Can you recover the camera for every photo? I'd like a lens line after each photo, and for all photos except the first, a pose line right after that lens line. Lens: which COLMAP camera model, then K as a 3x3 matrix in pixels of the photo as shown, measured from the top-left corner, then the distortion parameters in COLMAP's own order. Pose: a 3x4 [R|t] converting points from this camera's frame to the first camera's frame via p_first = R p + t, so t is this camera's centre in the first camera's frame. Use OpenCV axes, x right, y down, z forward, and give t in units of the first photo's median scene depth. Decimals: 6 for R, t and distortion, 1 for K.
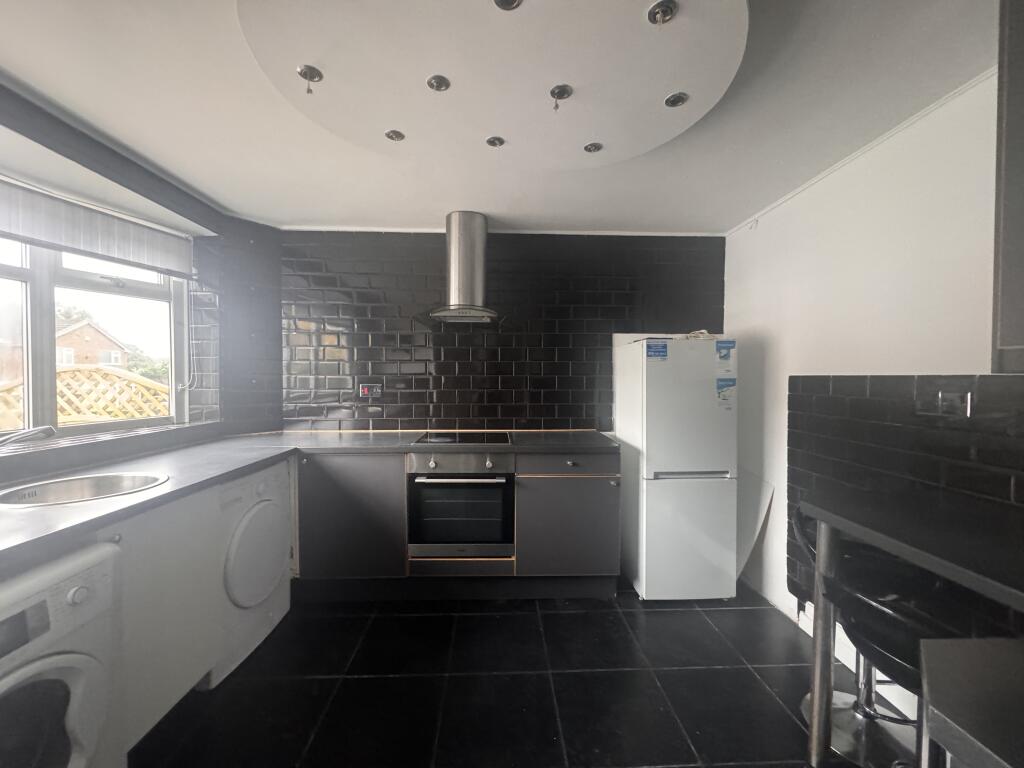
lens RADIAL K [[409.8, 0, 510.6], [0, 409.8, 383.4], [0, 0, 1]] dist [-0.004015, 0.000349]
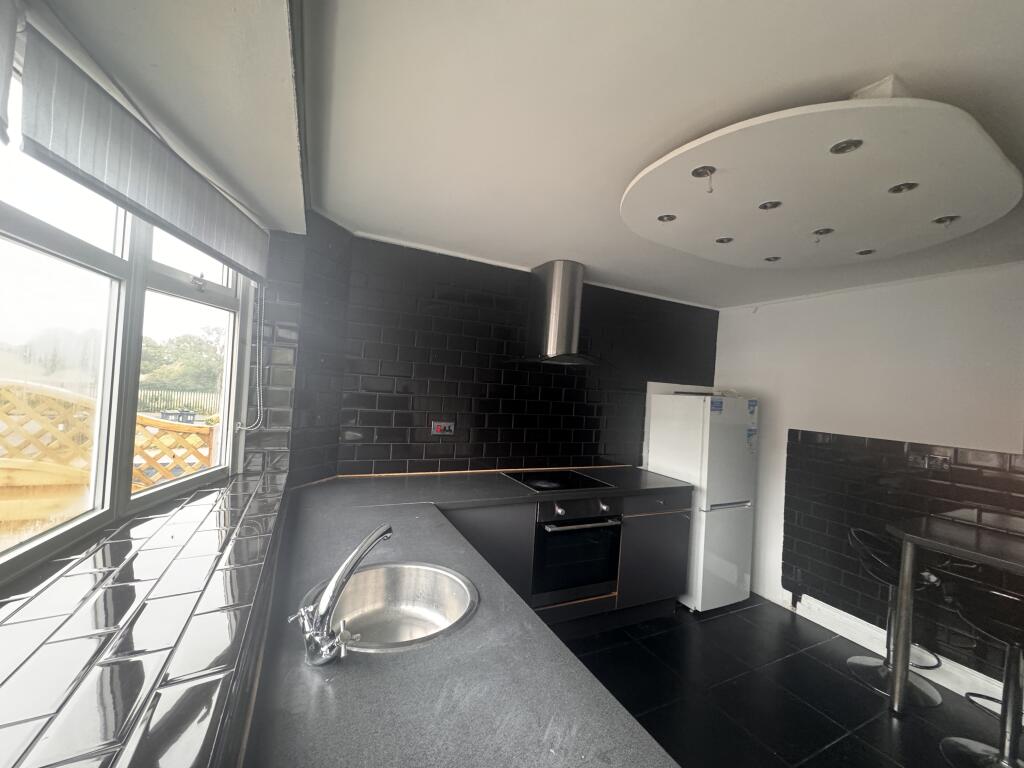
lens RADIAL K [[409.8, 0, 511.0], [0, 409.8, 383.0], [0, 0, 1]] dist [-0.004015, 0.000349]
pose [[0.911306, 0.059187, 0.407453, -0.708943], [-0.054424, 0.998246, -0.023280, -0.085902], [-0.408116, -0.000960, 0.912930, 0.126725]]
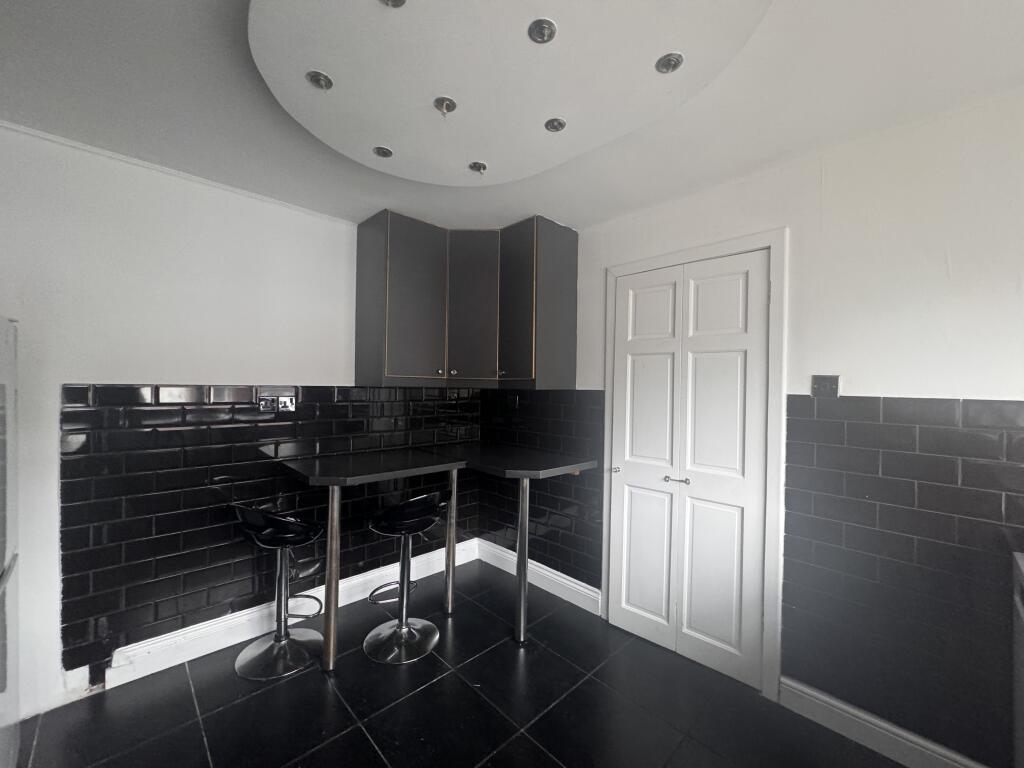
lens RADIAL K [[409.8, 0, 512.3], [0, 409.8, 383.6], [0, 0, 1]] dist [-0.004015, 0.000349]
pose [[-0.670813, -0.006660, 0.741597, -0.406482], [-0.001416, 0.999969, 0.007699, -0.025074], [-0.741625, 0.004115, -0.670802, 0.862869]]
